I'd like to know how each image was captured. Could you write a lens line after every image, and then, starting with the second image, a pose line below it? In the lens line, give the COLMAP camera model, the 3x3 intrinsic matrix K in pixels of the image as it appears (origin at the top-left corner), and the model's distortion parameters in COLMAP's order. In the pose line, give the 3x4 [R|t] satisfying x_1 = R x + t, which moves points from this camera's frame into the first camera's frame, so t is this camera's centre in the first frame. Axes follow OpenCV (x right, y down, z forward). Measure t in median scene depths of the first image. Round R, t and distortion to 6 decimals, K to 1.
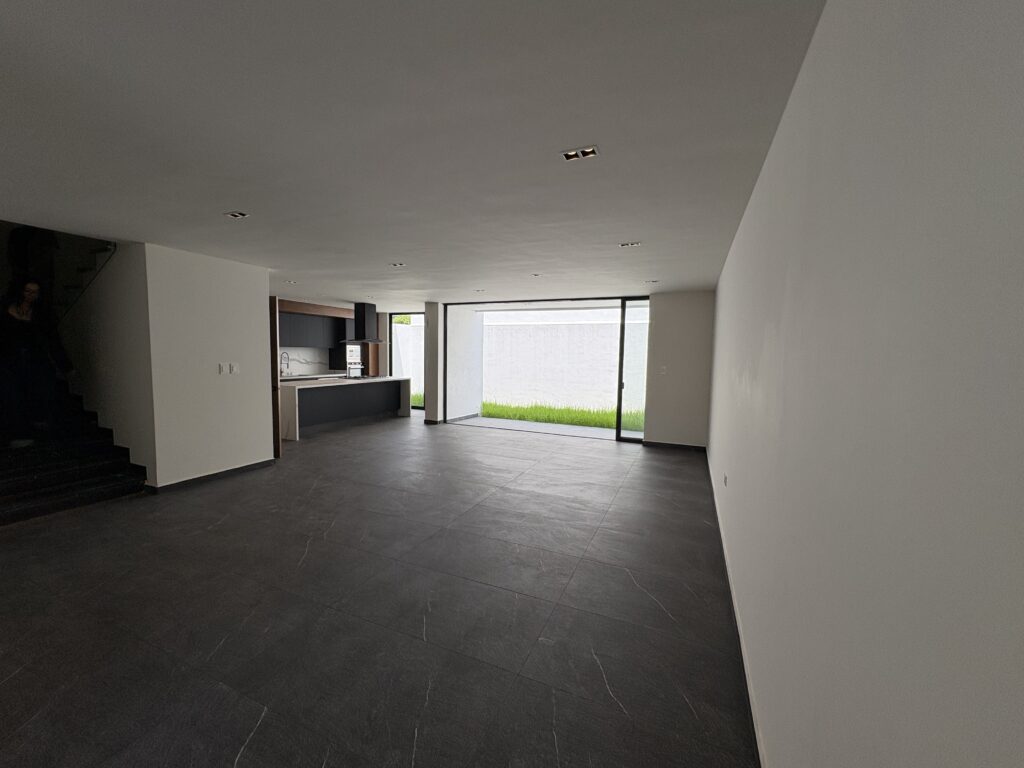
lens RADIAL K [[407.8, 0, 516.6], [0, 407.8, 386.3], [0, 0, 1]] dist [0.004427, -0.000111]
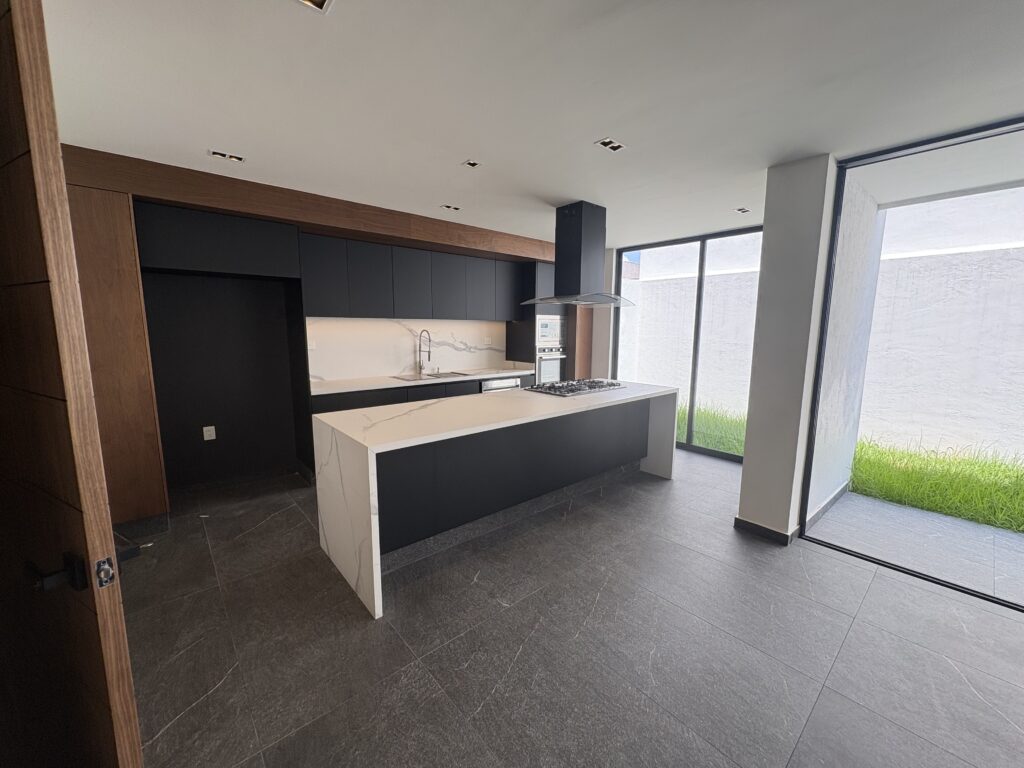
lens RADIAL K [[407.8, 0, 510.6], [0, 407.8, 385.8], [0, 0, 1]] dist [0.004427, -0.000111]
pose [[0.896409, 0.051316, -0.440247, -0.219745], [-0.027296, 0.997781, 0.060724, -0.042392], [0.442387, -0.042416, 0.895821, 0.532106]]
